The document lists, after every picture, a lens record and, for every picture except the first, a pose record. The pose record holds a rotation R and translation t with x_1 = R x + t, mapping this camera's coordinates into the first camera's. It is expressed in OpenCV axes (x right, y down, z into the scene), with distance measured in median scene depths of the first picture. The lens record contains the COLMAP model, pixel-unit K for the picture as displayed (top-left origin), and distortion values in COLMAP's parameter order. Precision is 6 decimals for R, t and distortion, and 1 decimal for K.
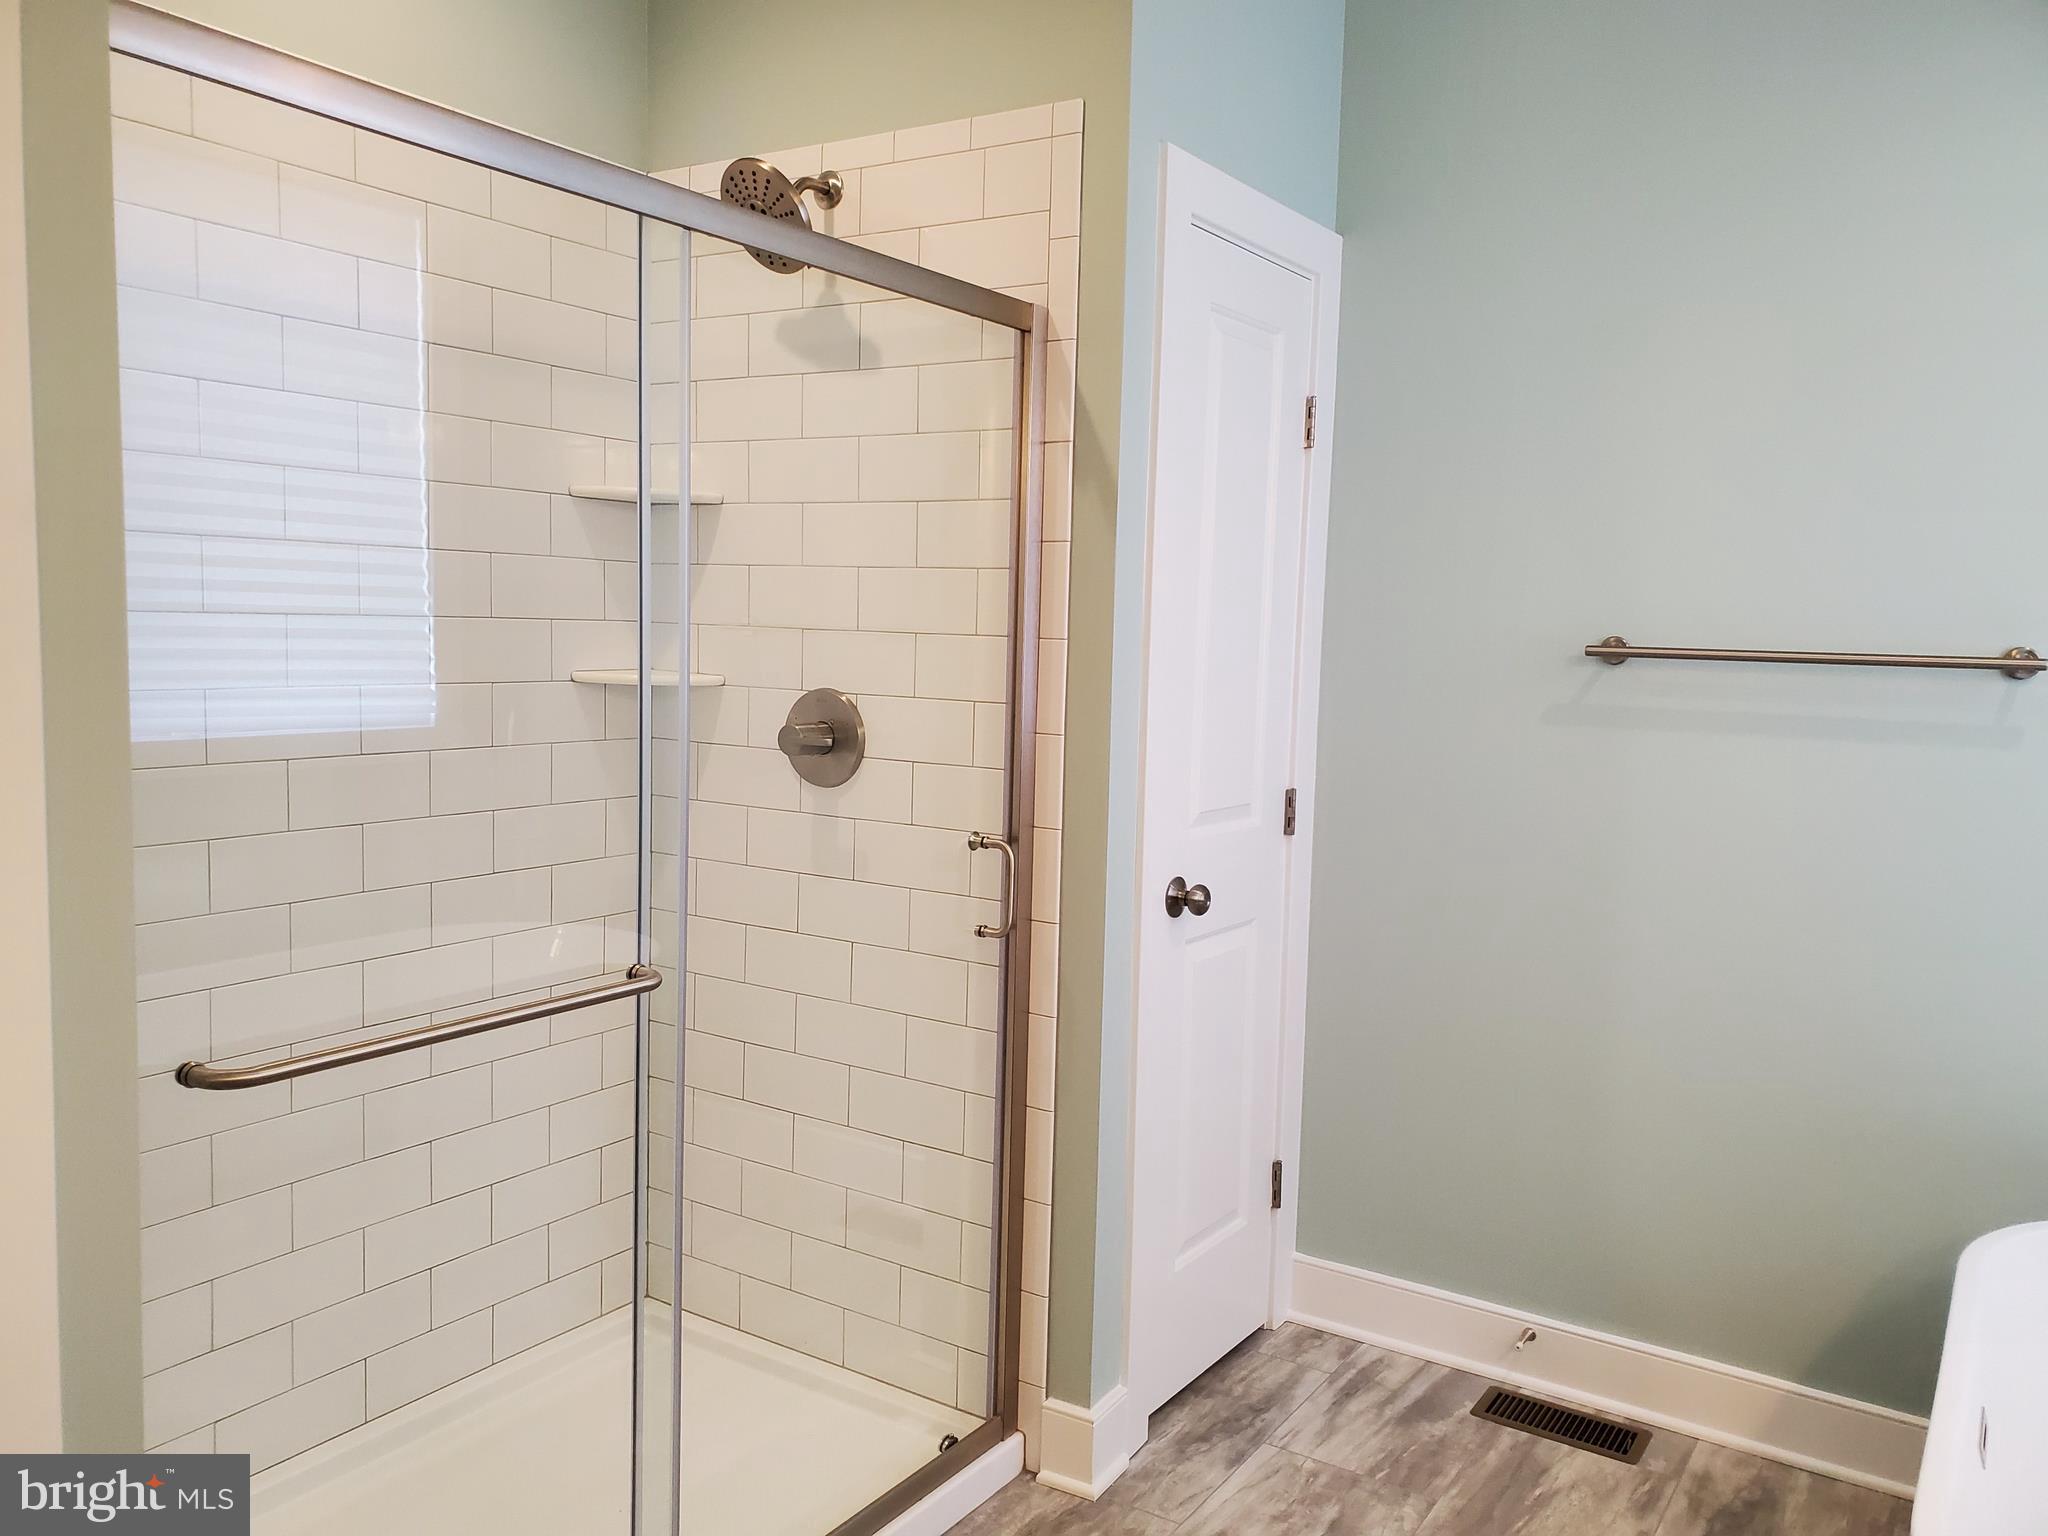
lens RADIAL K [[1599.5, 0, 1064.0], [0, 1599.5, 769.7], [0, 0, 1]] dist [0.052417, 0.003769]
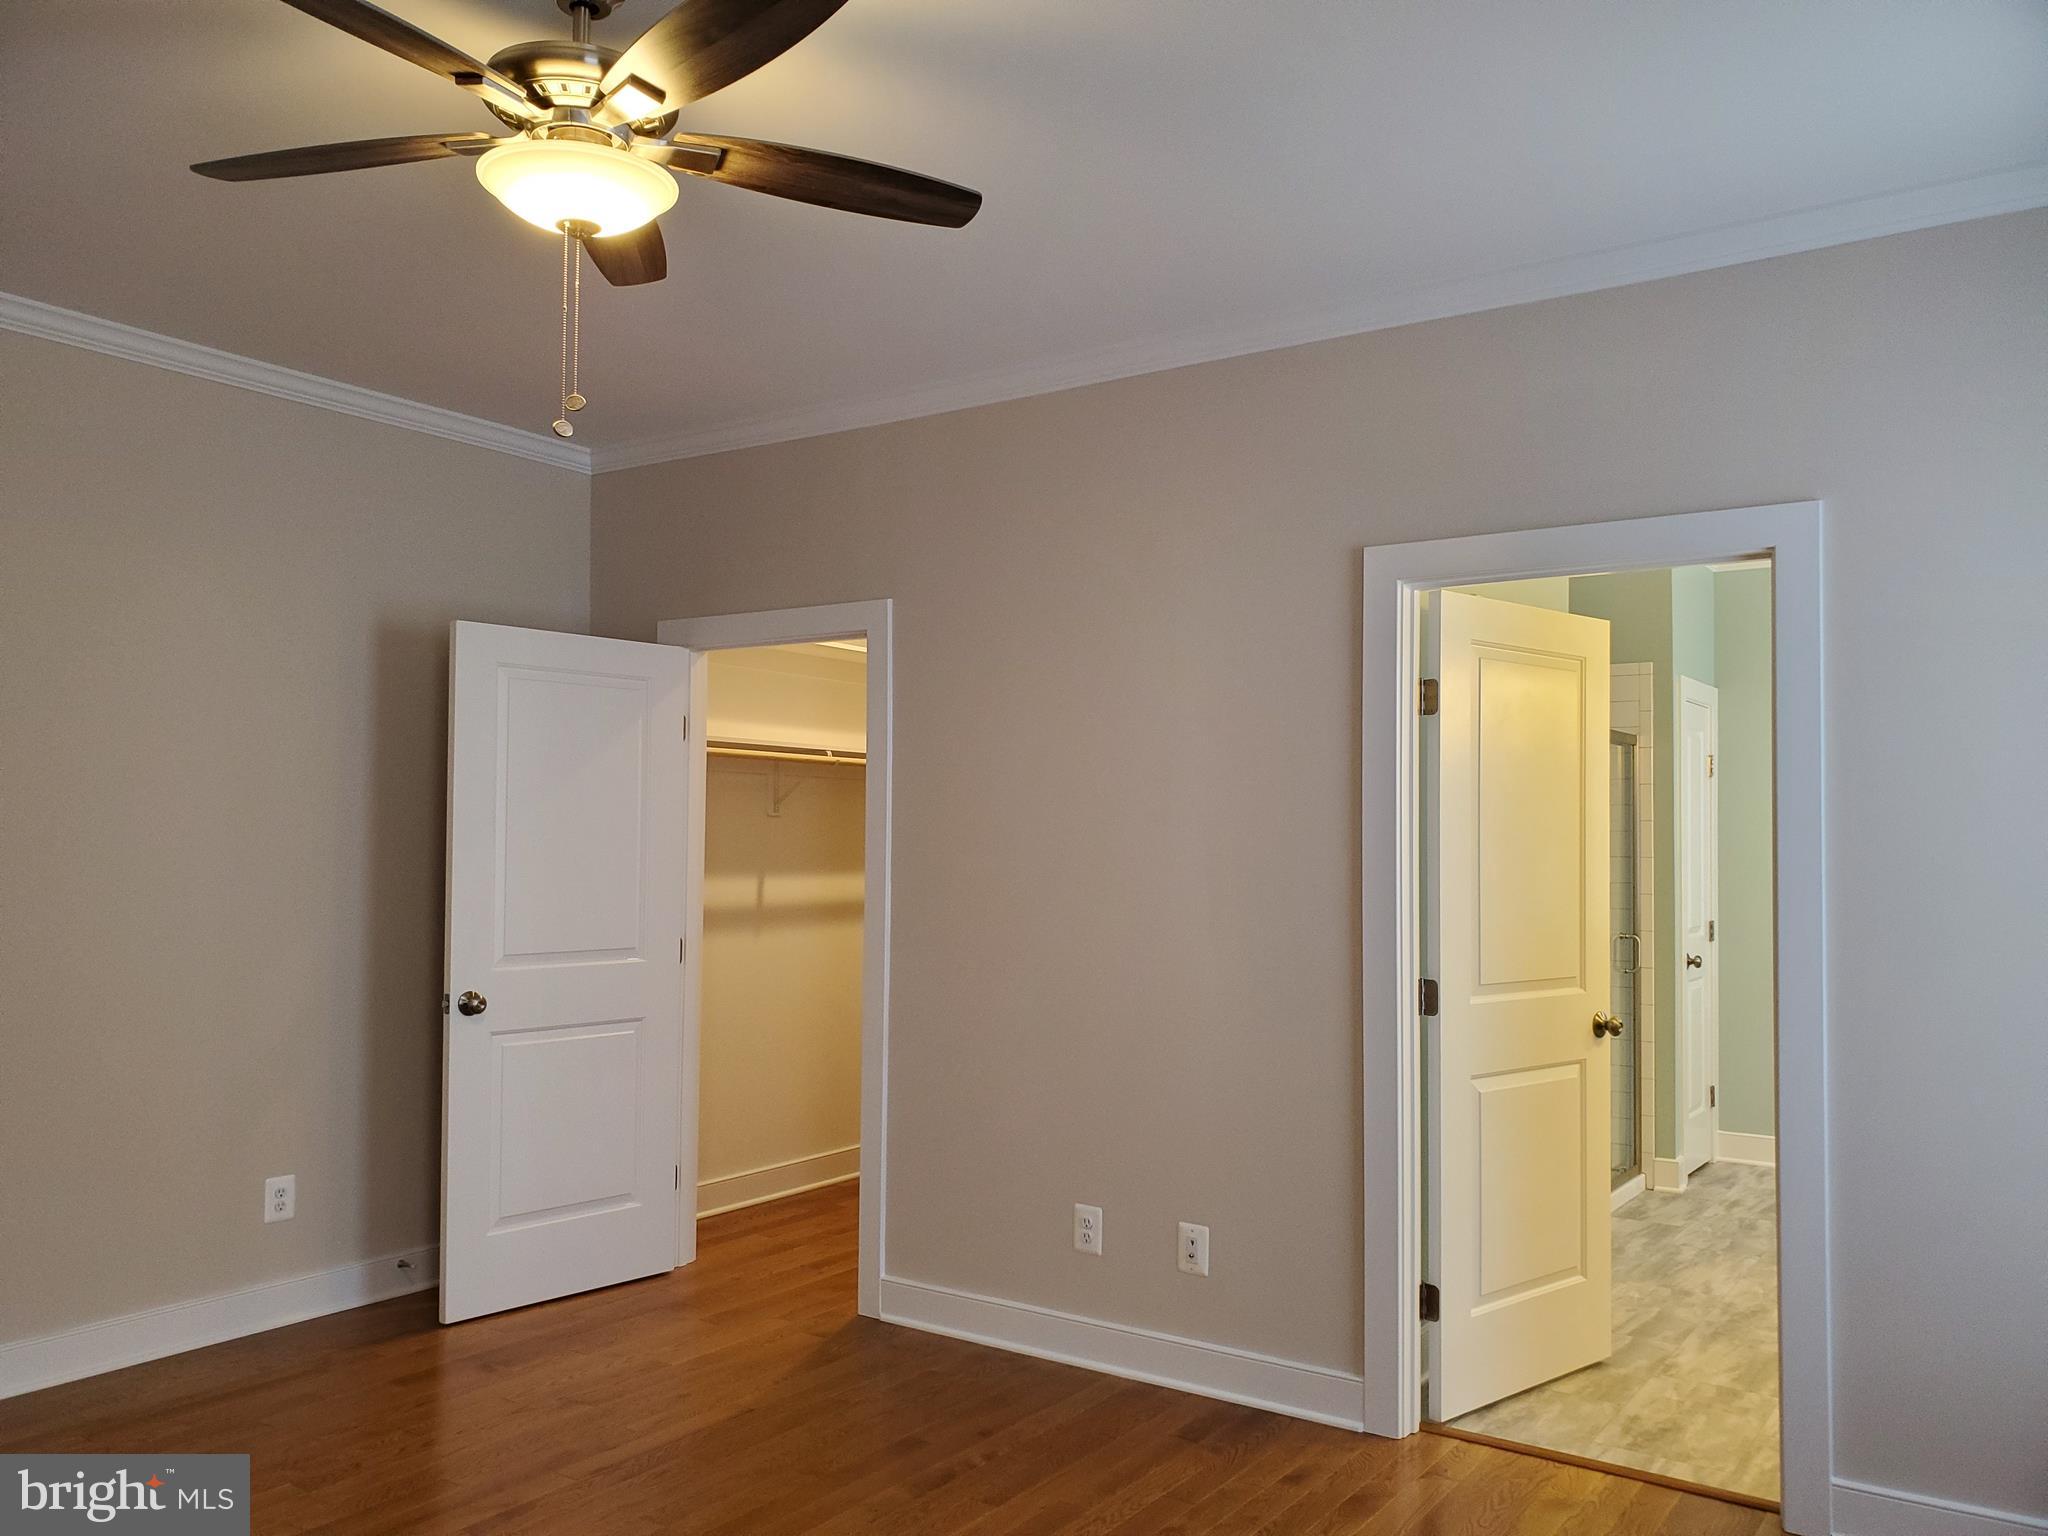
lens RADIAL K [[1593.8, 0, 1036.0], [0, 1593.8, 784.9], [0, 0, 1]] dist [0.005520, 0.008178]
pose [[0.999504, -0.018454, -0.025521, -0.883269], [0.015102, 0.991937, -0.125828, 0.105250], [0.027637, 0.125381, 0.991724, -1.545216]]
